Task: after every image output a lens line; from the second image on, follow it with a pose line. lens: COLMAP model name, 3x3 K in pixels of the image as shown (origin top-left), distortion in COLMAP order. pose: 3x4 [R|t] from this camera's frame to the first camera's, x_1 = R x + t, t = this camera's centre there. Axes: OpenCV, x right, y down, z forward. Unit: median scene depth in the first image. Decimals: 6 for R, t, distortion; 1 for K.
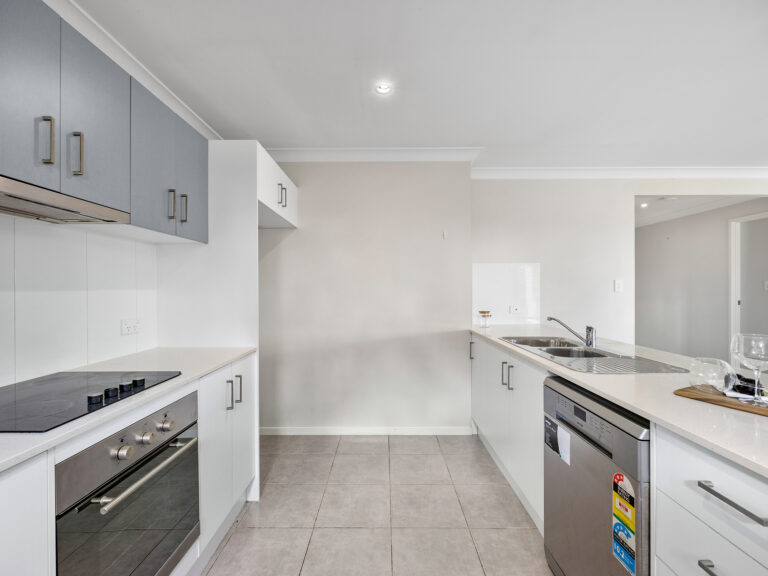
lens RADIAL K [[339.5, 0, 384.0], [0, 339.5, 288.0], [0, 0, 1]] dist [0.000862, -0.000155]
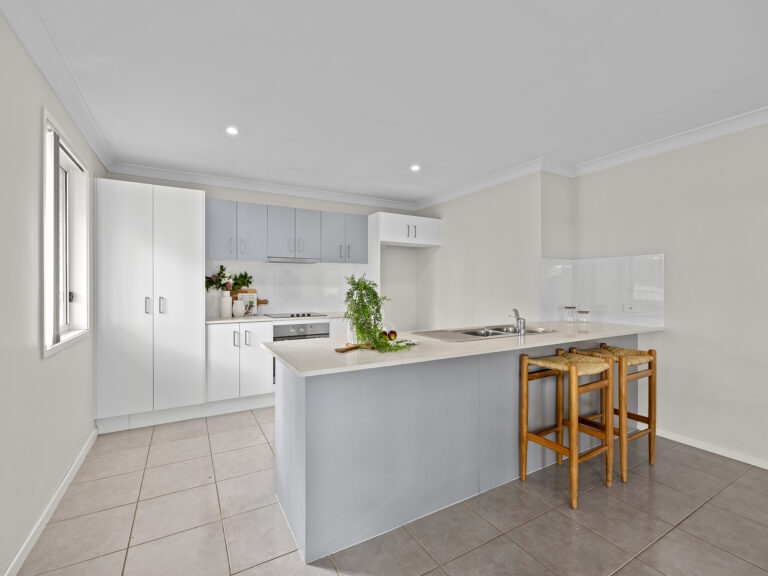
lens RADIAL K [[339.5, 0, 384.0], [0, 339.5, 288.0], [0, 0, 1]] dist [0.000862, -0.000155]
pose [[0.497999, 0.008881, -0.867132, 1.044951], [-0.000884, 0.999952, 0.009733, -0.000982], [0.867177, -0.004080, 0.497983, 0.014643]]
